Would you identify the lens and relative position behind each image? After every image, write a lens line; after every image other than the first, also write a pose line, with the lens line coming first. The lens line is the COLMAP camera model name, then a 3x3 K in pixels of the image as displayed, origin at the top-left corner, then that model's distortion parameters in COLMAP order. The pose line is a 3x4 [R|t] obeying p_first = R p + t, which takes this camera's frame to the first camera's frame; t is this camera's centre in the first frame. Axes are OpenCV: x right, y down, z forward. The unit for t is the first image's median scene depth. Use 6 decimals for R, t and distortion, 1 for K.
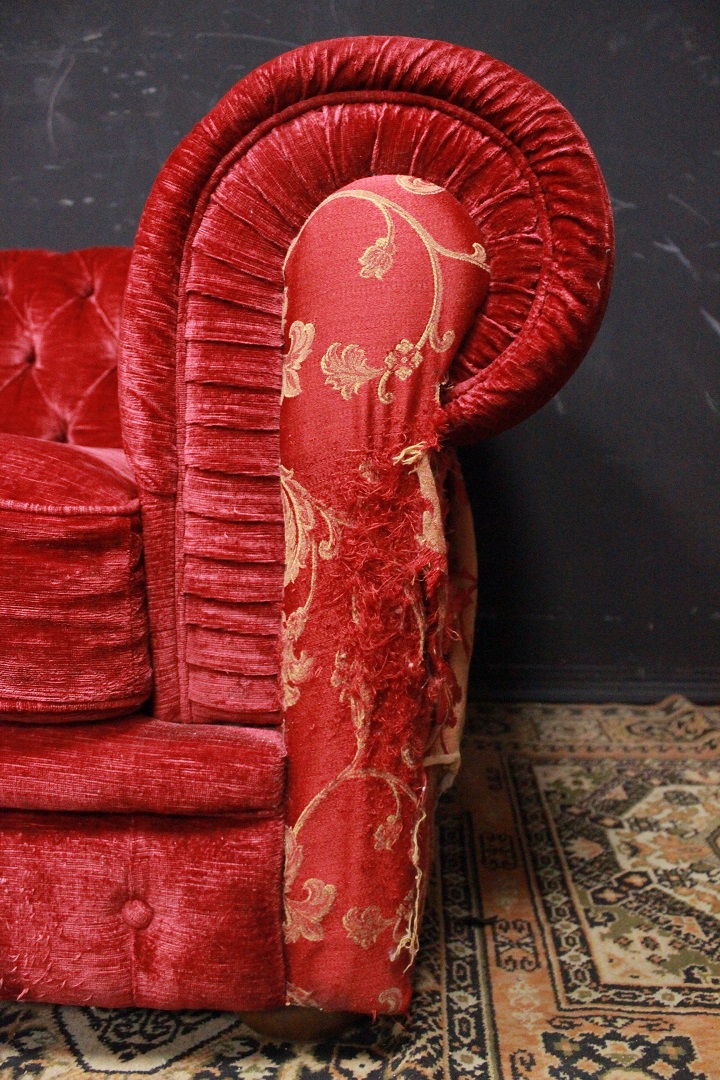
lens RADIAL K [[889.8, 0, 369.1], [0, 889.8, 531.2], [0, 0, 1]] dist [-0.162998, 0.128110]
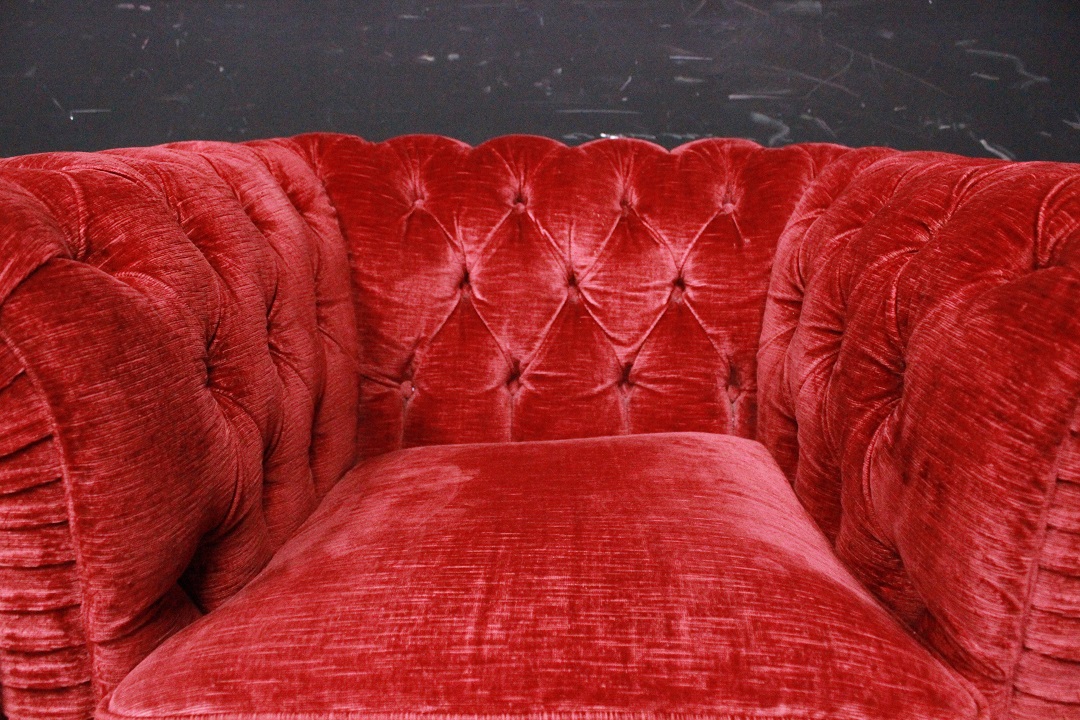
lens RADIAL K [[889.8, 0, 537.9], [0, 889.8, 365.9], [0, 0, 1]] dist [-0.162998, 0.128110]
pose [[0.997731, -0.020177, 0.064235, -0.387848], [0.010976, 0.990020, 0.140497, -0.251611], [-0.066429, -0.139473, 0.987995, 0.091894]]
